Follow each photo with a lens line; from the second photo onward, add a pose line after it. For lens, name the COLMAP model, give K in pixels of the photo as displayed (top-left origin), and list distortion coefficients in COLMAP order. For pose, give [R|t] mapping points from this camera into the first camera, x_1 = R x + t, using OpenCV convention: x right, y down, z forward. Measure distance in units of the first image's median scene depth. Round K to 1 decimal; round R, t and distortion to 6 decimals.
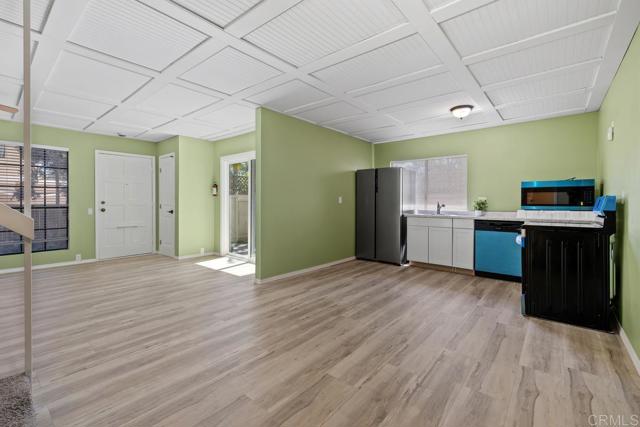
lens RADIAL K [[284.4, 0, 317.6], [0, 284.4, 203.1], [0, 0, 1]] dist [0.014709, -0.000045]
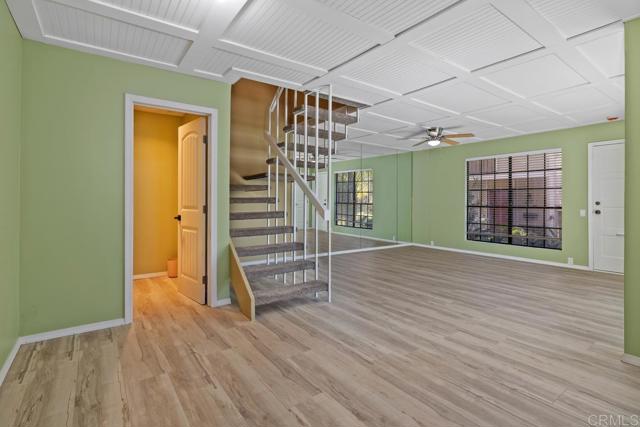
lens RADIAL K [[309.8, 0, 320.6], [0, 309.8, 201.6], [0, 0, 1]] dist [-0.000464, 0.000118]
pose [[-0.233132, -0.000470, -0.972445, 0.486753], [-0.004812, 0.999988, 0.000670, -0.005013], [0.972433, 0.004836, -0.233132, 0.598569]]
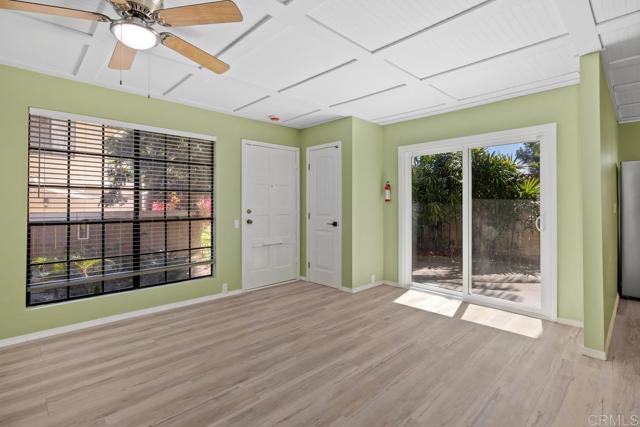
lens RADIAL K [[309.8, 0, 320.6], [0, 309.8, 201.6], [0, 0, 1]] dist [-0.000464, 0.000118]
pose [[0.996306, -0.001878, -0.085848, -0.722724], [0.000797, 0.999920, -0.012624, -0.024362], [0.085865, 0.012509, 0.996228, 0.336386]]
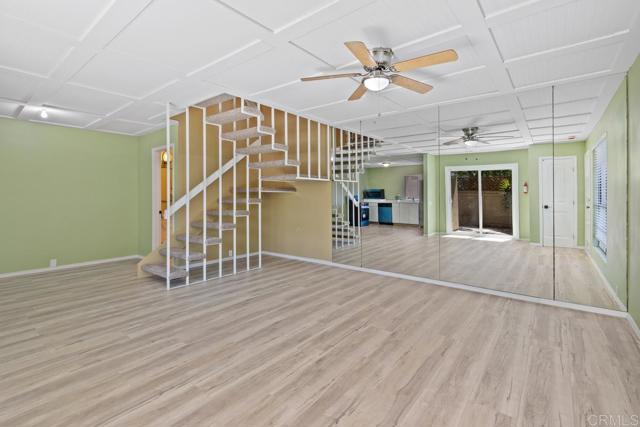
lens RADIAL K [[297.5, 0, 320.0], [0, 297.5, 197.3], [0, 0, 1]] dist [-0.003203, -0.000516]
pose [[-0.999325, -0.001443, -0.036698, -0.888039], [-0.001481, 0.999998, 0.000994, -0.023841], [0.036697, 0.001048, -0.999326, 1.439485]]
